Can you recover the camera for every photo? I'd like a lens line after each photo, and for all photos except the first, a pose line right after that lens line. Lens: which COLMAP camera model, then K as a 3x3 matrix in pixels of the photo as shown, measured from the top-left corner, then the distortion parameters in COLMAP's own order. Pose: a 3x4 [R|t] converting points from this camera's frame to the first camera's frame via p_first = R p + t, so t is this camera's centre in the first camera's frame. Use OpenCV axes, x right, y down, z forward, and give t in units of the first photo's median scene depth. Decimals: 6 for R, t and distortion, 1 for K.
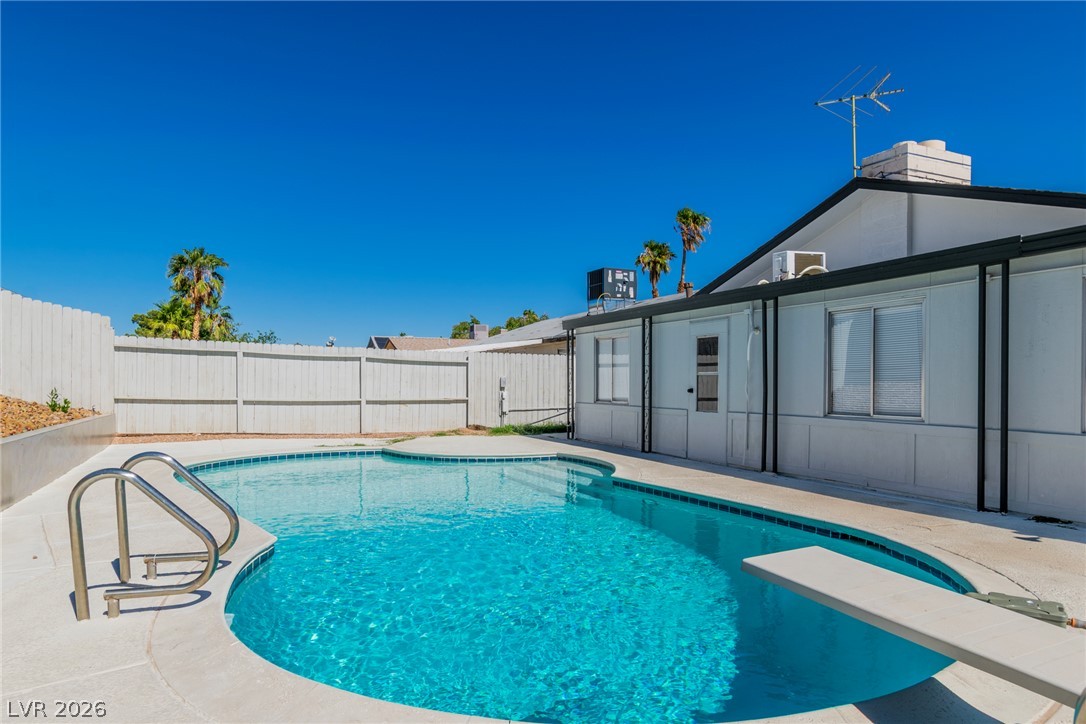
lens RADIAL K [[666.1, 0, 542.9], [0, 666.1, 384.4], [0, 0, 1]] dist [0.001058, -0.000028]
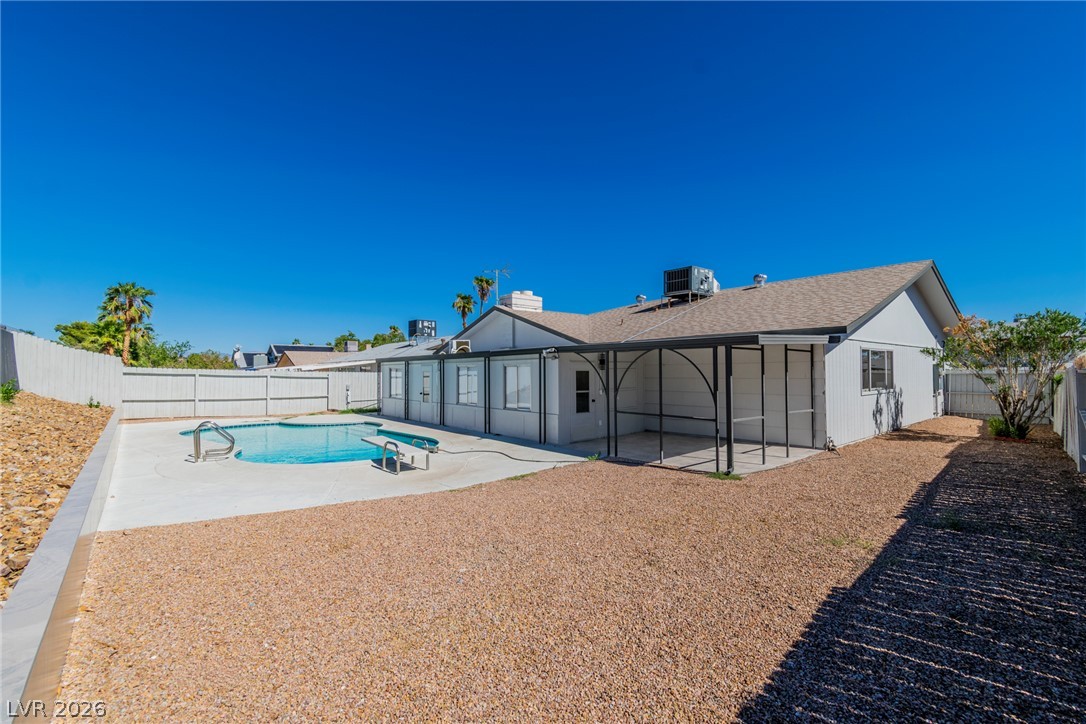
lens RADIAL K [[471.0, 0, 543.0], [0, 471.0, 362.0], [0, 0, 1]] dist [-0.000051, 0.000167]
pose [[0.962863, 0.003040, 0.269972, 0.118667], [0.004713, 0.999595, -0.028068, -0.035137], [-0.269948, 0.028298, 0.962459, -0.494151]]
